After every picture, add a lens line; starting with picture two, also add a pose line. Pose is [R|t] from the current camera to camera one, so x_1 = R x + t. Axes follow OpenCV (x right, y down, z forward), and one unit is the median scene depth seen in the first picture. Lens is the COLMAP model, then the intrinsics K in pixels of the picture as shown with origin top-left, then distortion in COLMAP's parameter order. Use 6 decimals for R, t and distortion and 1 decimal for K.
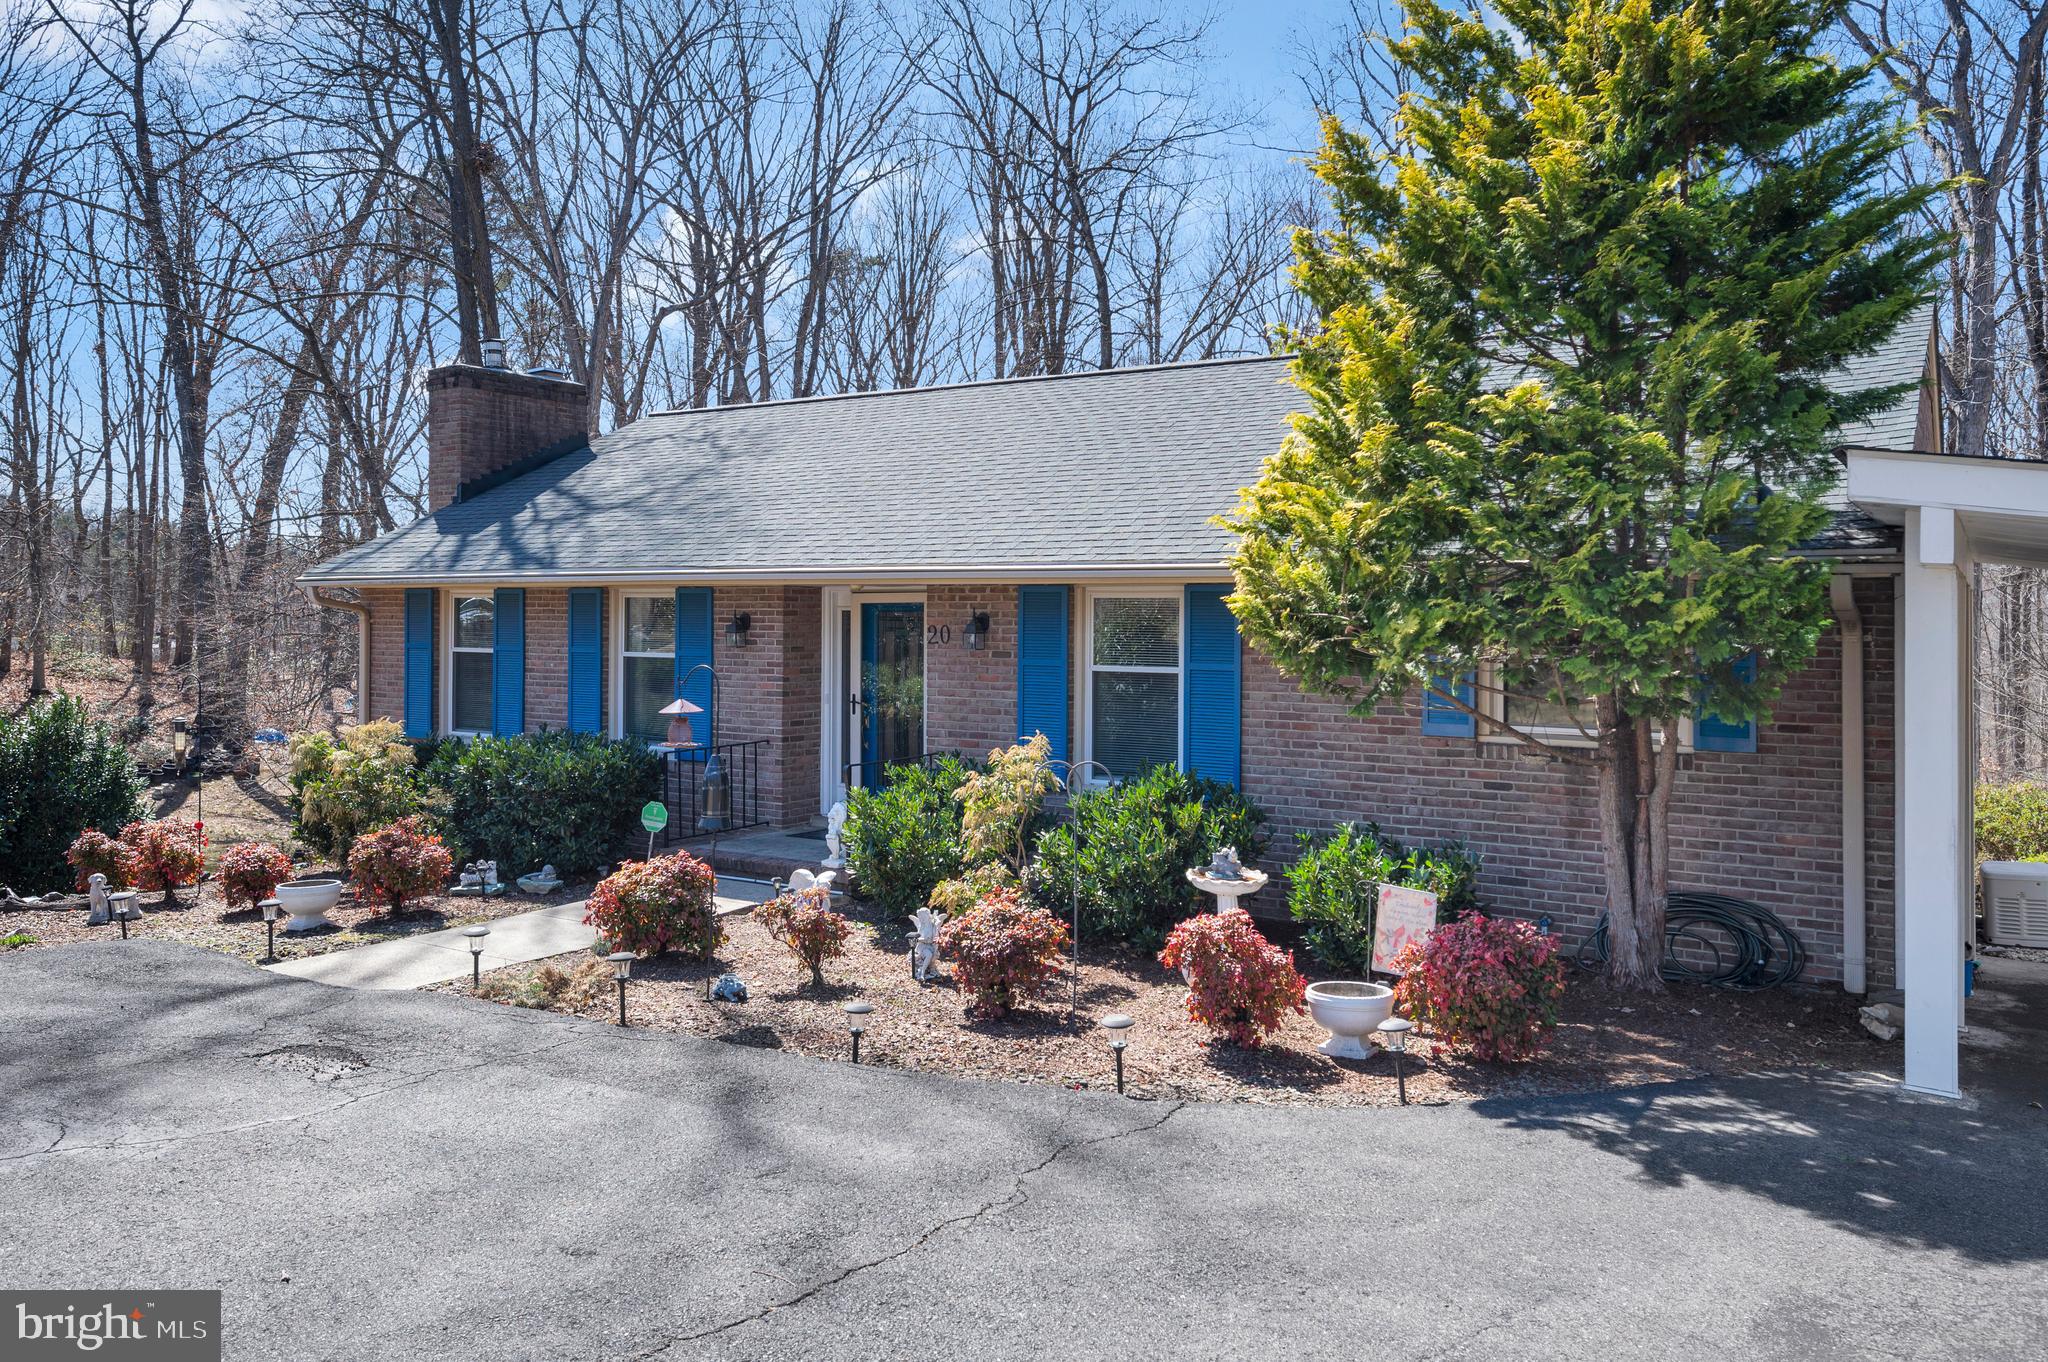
lens RADIAL K [[1495.5, 0, 1075.8], [0, 1495.5, 602.4], [0, 0, 1]] dist [0.019699, 0.007500]
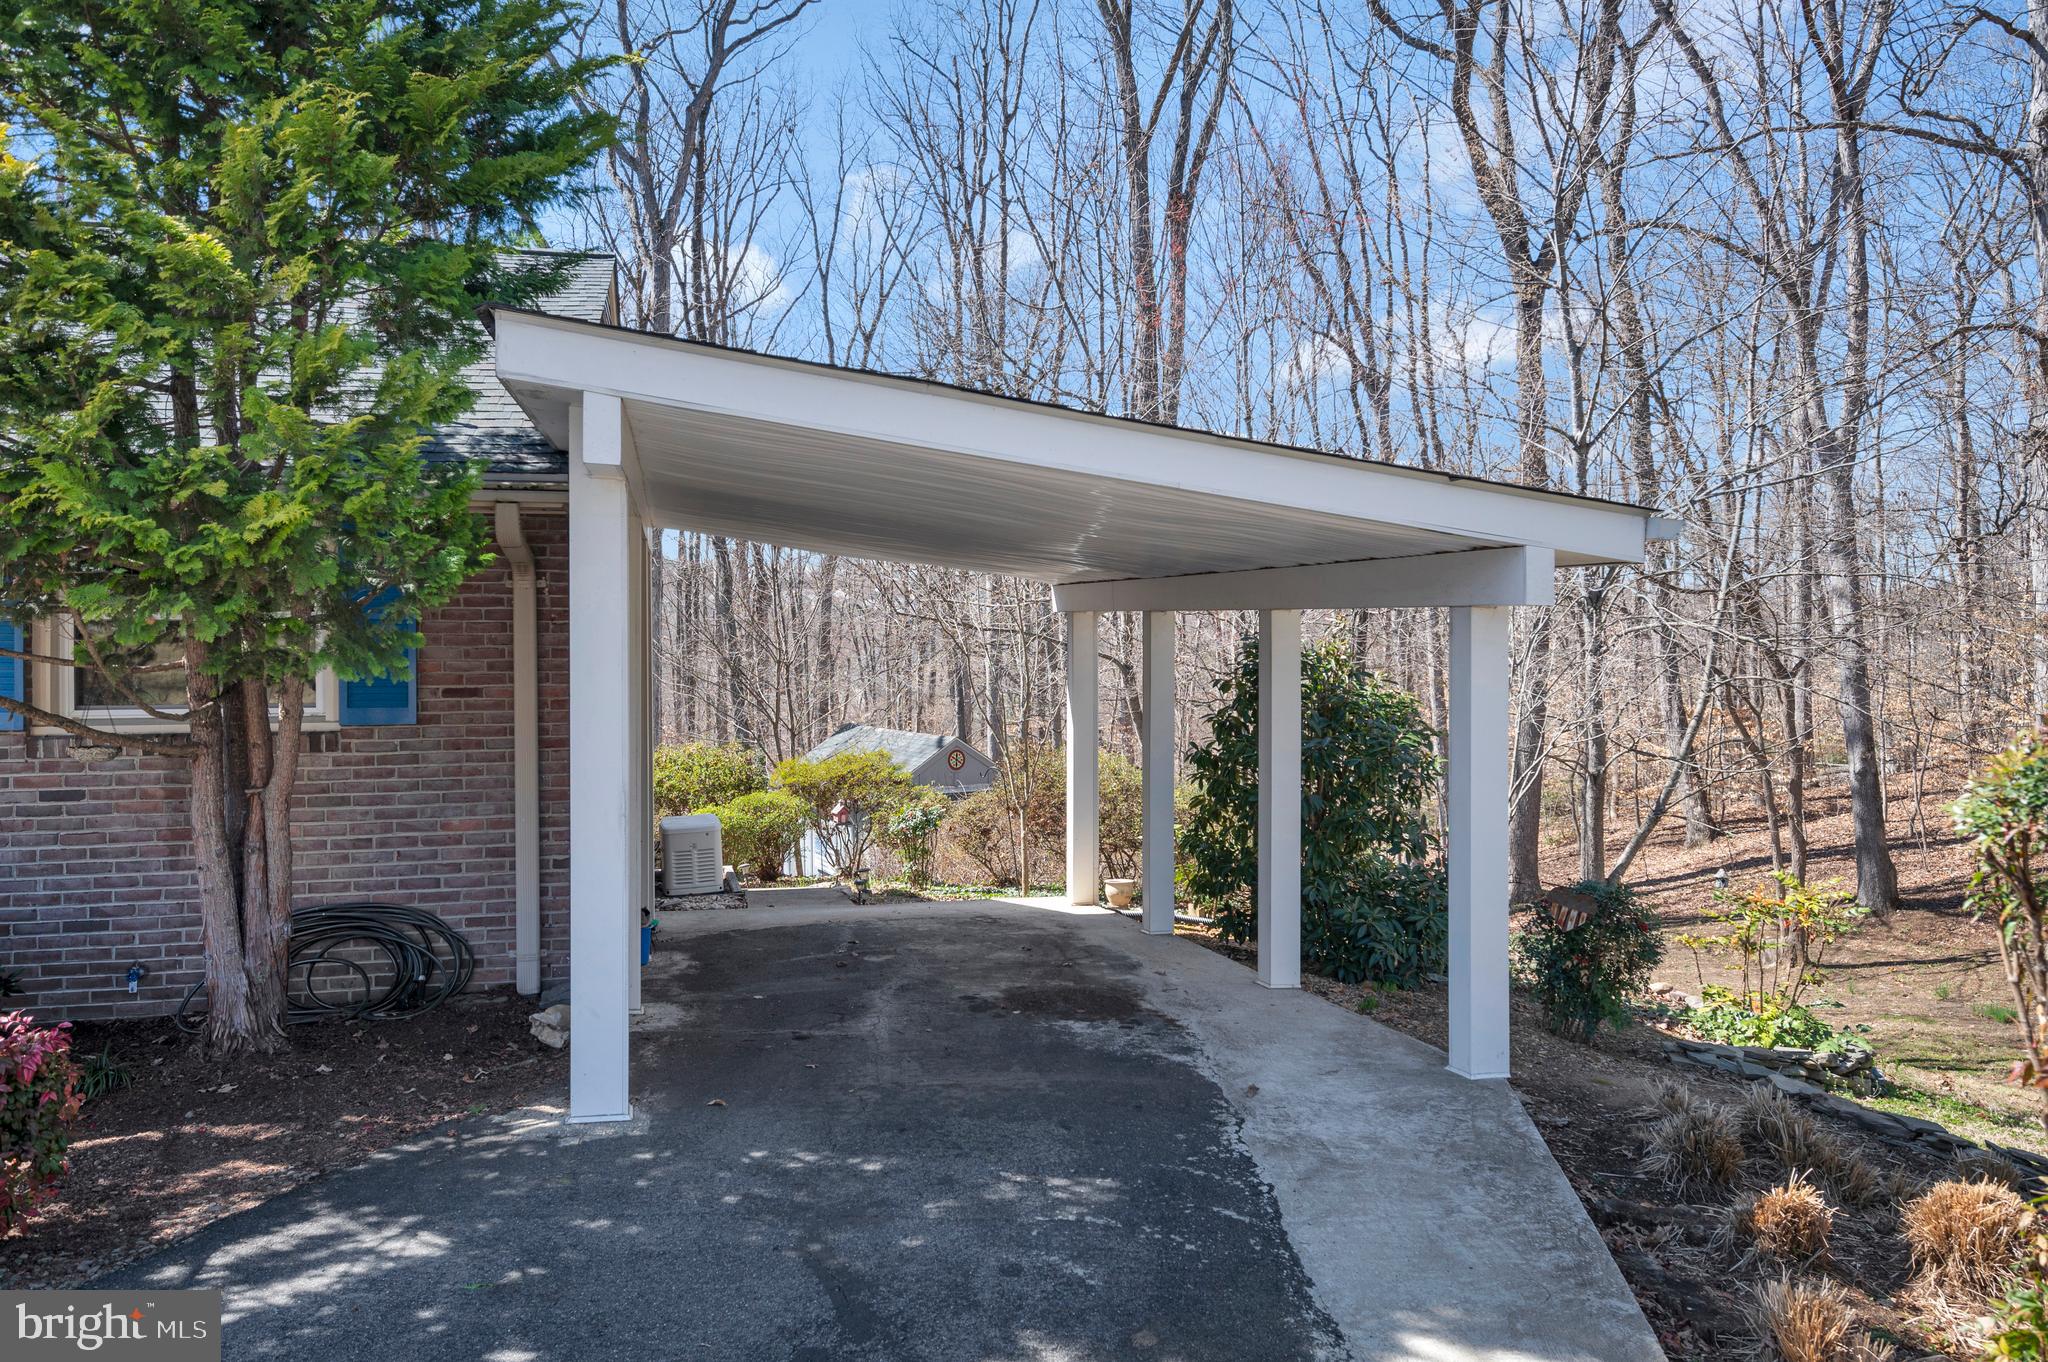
lens RADIAL K [[1349.9, 0, 1017.9], [0, 1349.9, 635.8], [0, 0, 1]] dist [-0.010454, -0.006248]
pose [[0.698925, -0.016214, 0.715011, 0.168275], [0.000702, 0.999758, 0.021985, 0.038392], [-0.715195, -0.014864, 0.698767, 0.269516]]
